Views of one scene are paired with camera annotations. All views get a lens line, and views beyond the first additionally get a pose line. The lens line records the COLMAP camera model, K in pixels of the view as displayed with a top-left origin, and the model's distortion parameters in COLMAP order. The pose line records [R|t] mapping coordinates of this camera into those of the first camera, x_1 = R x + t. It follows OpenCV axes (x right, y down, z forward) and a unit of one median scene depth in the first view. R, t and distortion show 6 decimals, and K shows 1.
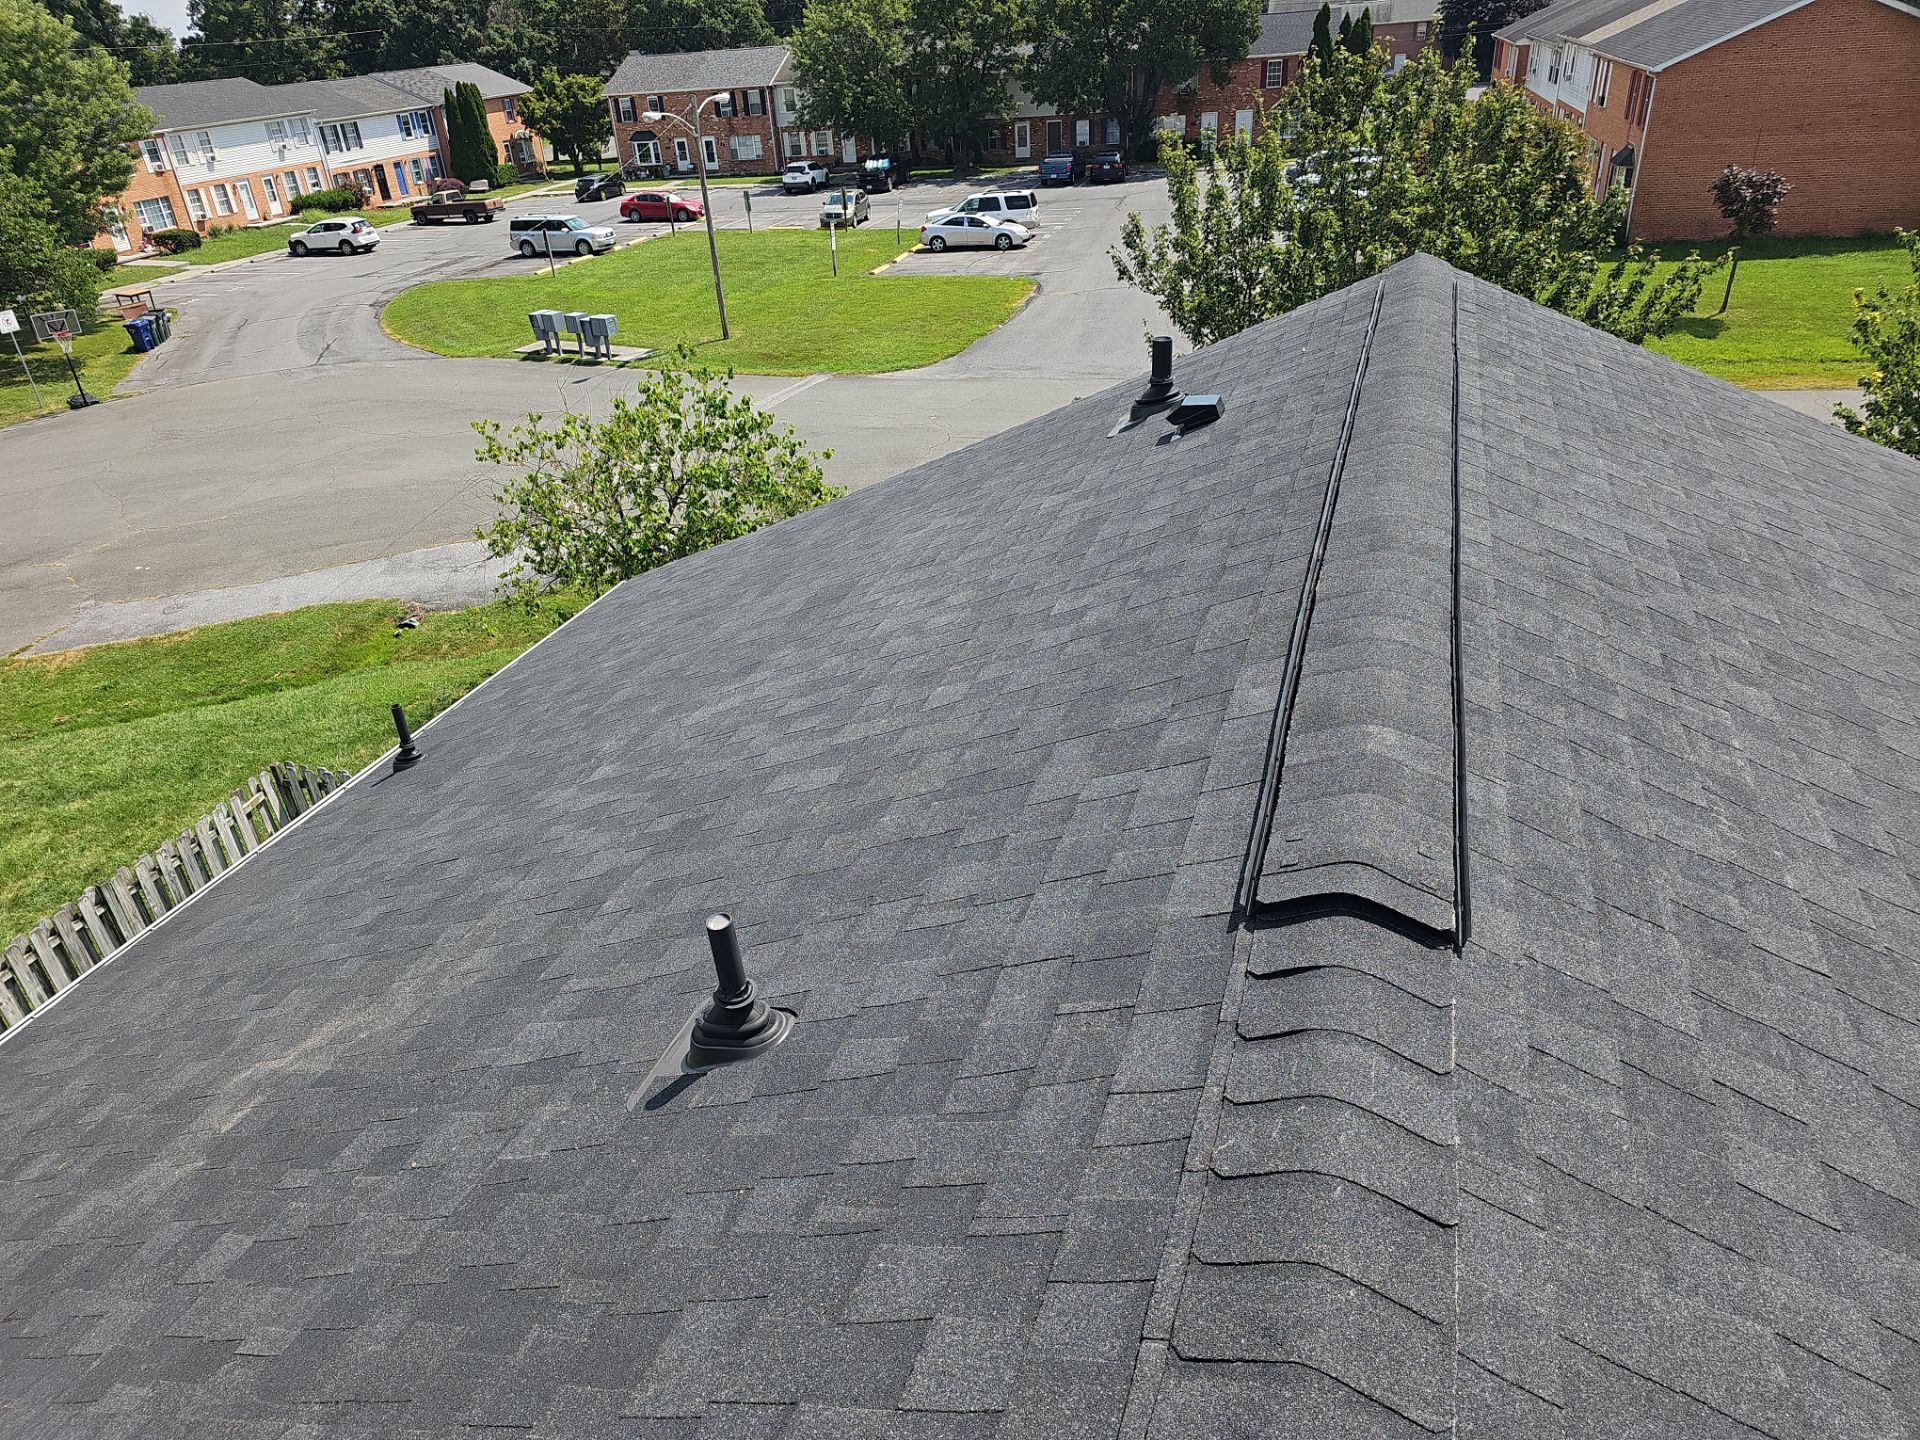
lens RADIAL K [[1232.4, 0, 951.0], [0, 1232.4, 741.4], [0, 0, 1]] dist [0.032022, -0.034792]
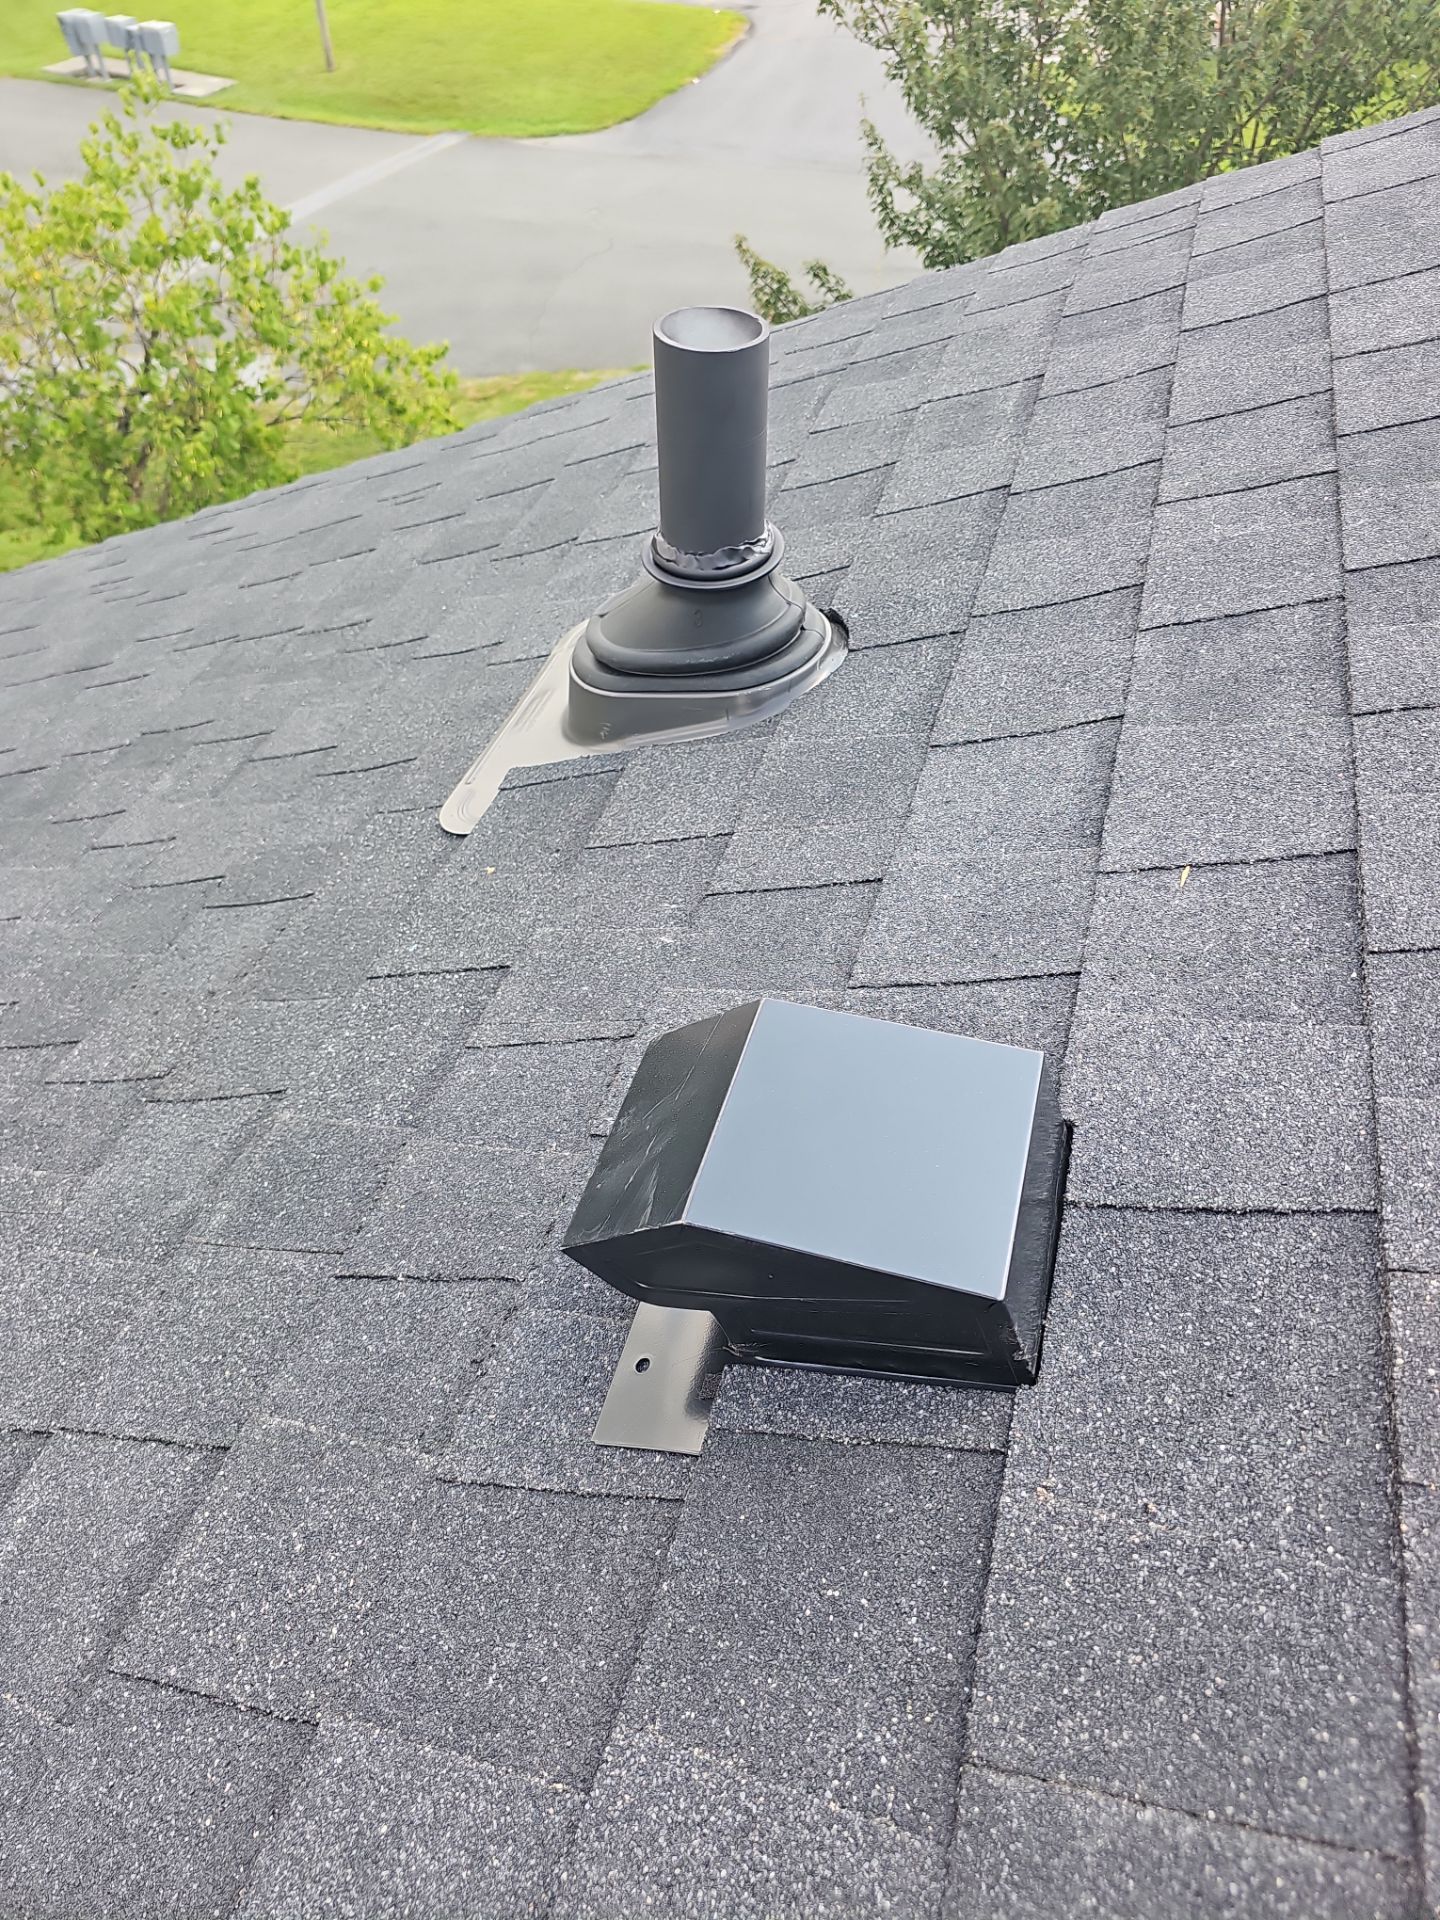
lens RADIAL K [[1235.7, 0, 720.0], [0, 1235.7, 960.0], [0, 0, 1]] dist [0.035666, -0.042491]
pose [[0.996866, 0.035496, 0.070694, 0.186116], [-0.054444, 0.956202, 0.287599, -0.336512], [-0.057389, -0.290546, 0.955138, 0.937571]]
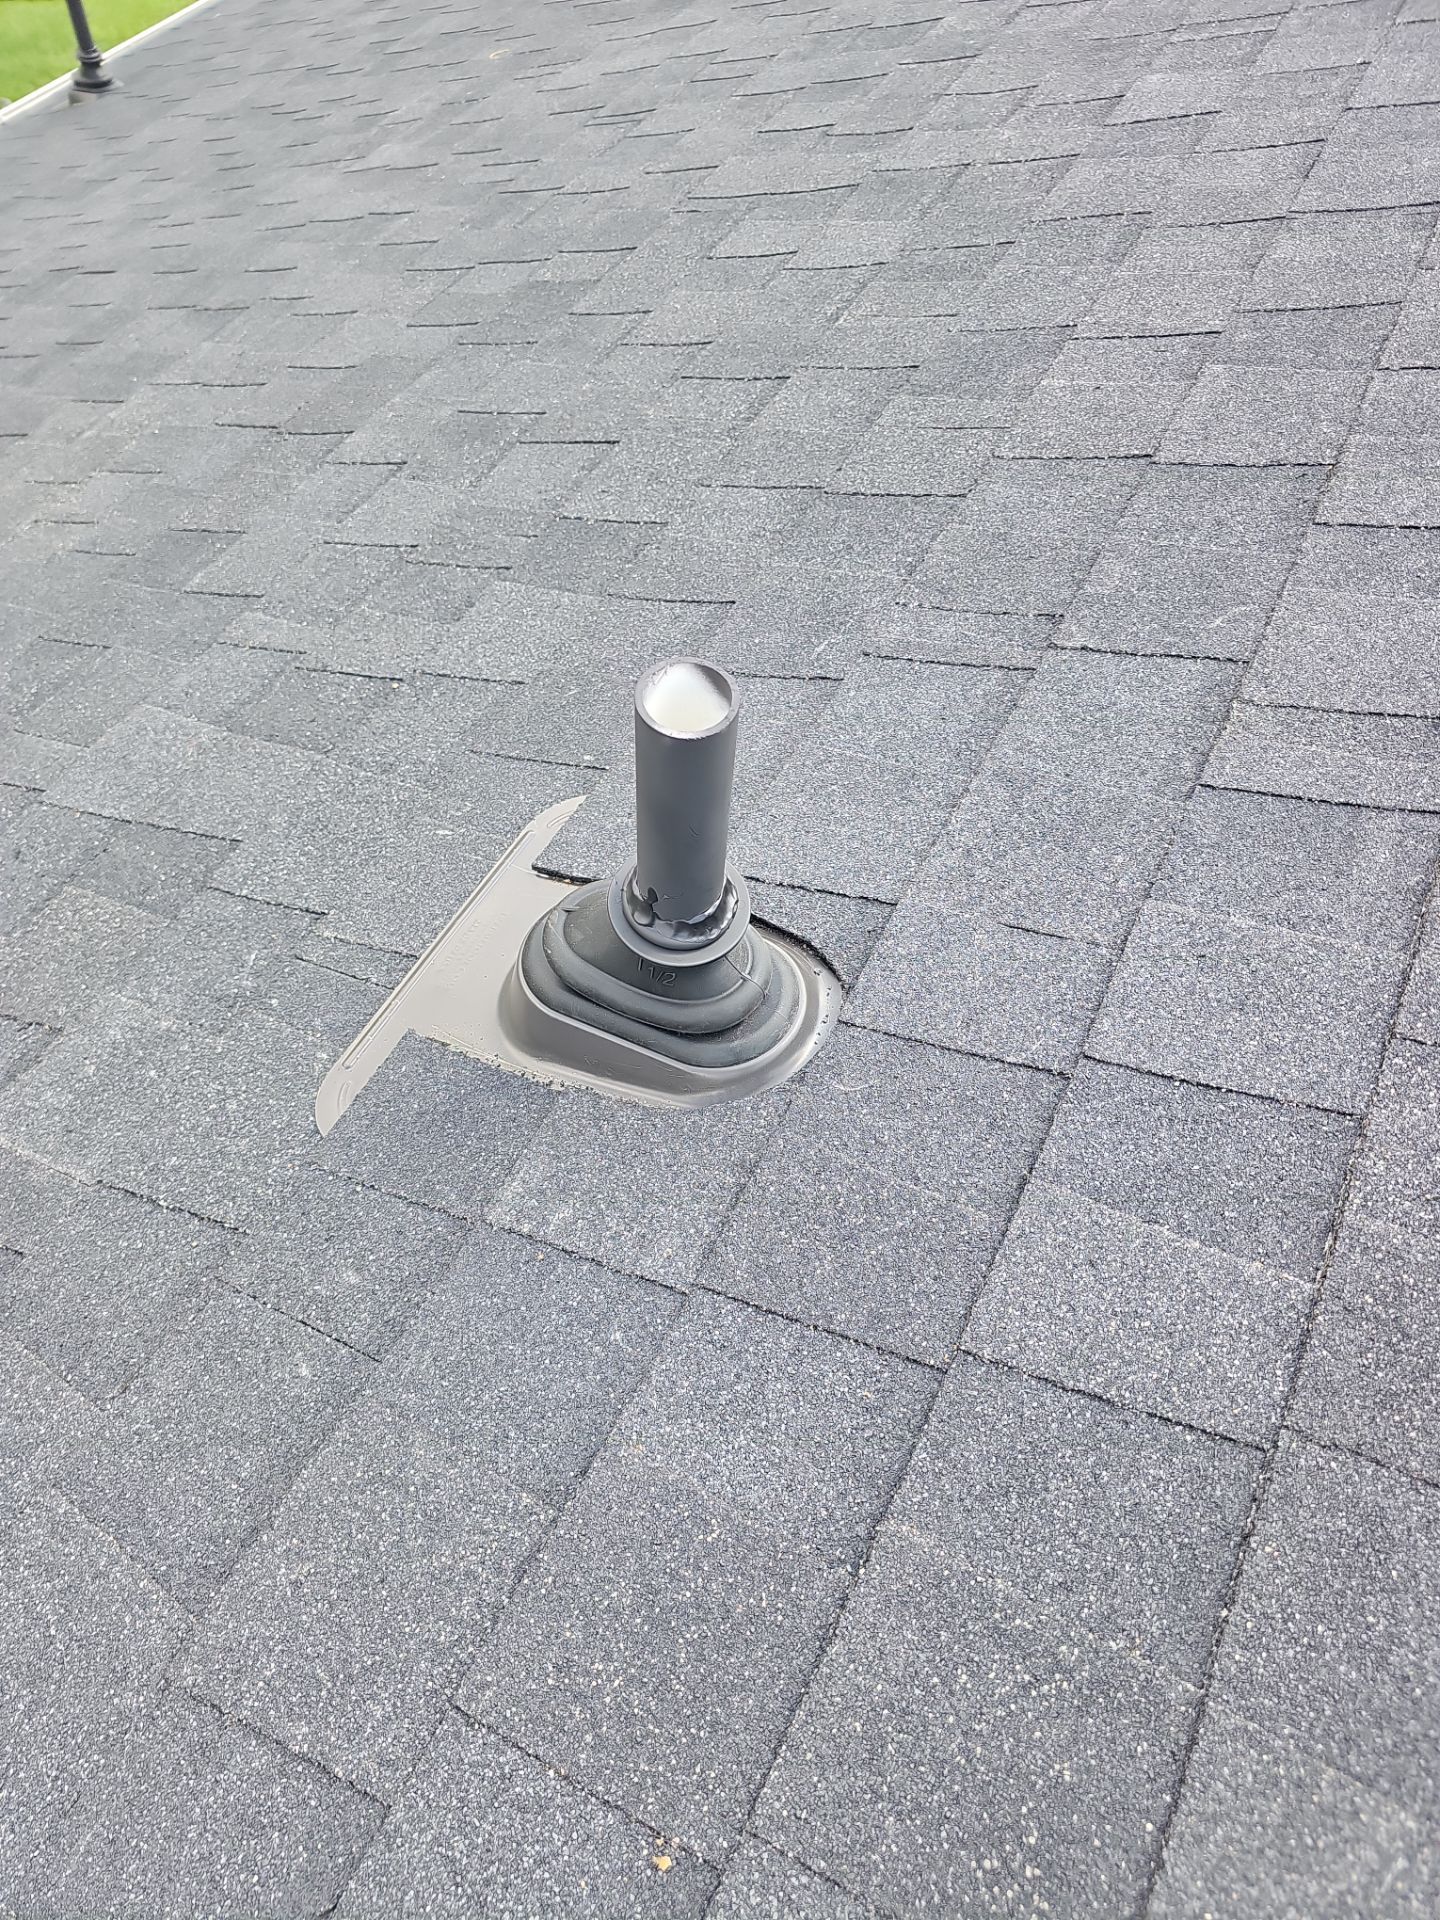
lens RADIAL K [[1232.4, 0, 720.0], [0, 1232.4, 960.0], [0, 0, 1]] dist [0.032022, -0.034792]
pose [[0.977082, 0.209434, 0.038067, -0.077379], [-0.201475, 0.852176, 0.482912, 0.029551], [0.068698, -0.479514, 0.874841, 0.324634]]
